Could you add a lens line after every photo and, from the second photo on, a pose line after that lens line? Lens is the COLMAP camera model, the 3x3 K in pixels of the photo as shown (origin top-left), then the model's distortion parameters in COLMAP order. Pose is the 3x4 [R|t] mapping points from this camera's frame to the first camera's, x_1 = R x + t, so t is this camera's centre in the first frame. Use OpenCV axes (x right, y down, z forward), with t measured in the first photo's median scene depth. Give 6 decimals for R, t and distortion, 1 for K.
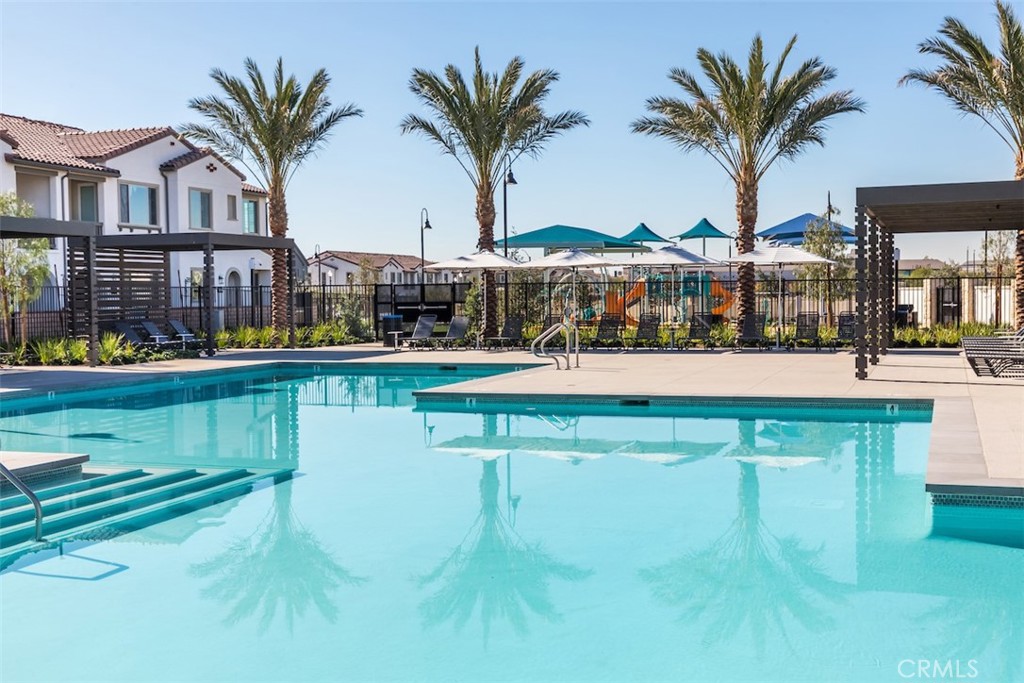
lens RADIAL K [[1184.1, 0, 515.5], [0, 1184.1, 345.7], [0, 0, 1]] dist [0.030725, 0.000000]
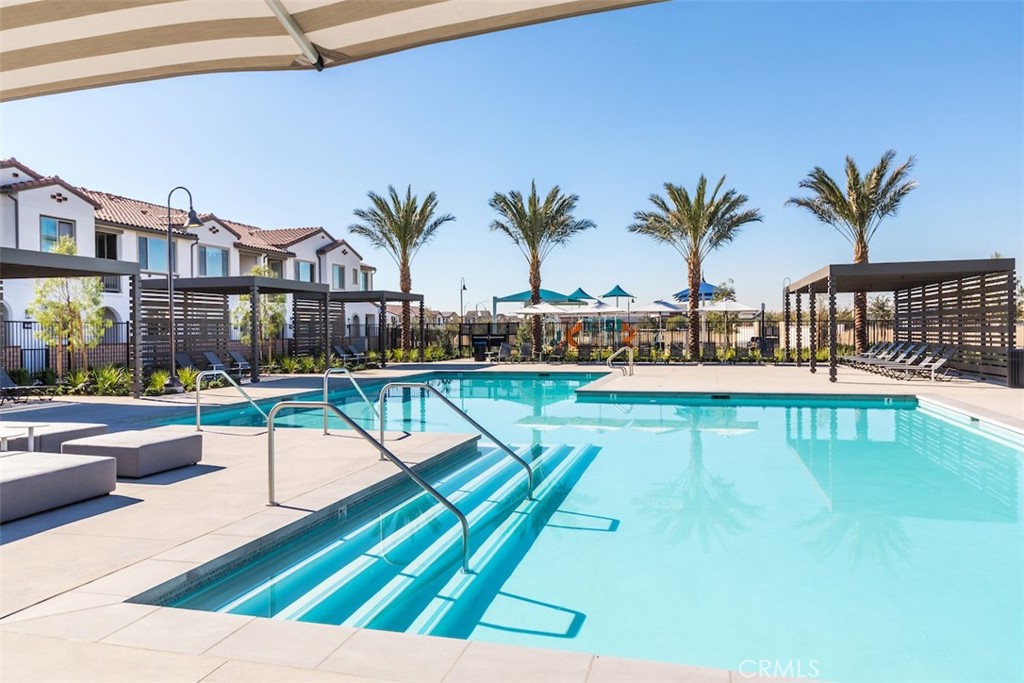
lens RADIAL K [[699.4, 0, 504.8], [0, 699.4, 340.7], [0, 0, 1]] dist [0.000081, -0.002410]
pose [[0.998679, 0.002518, 0.051327, -0.117923], [-0.001064, 0.999598, -0.028349, -0.000408], [-0.051377, 0.028257, 0.998279, 0.036659]]
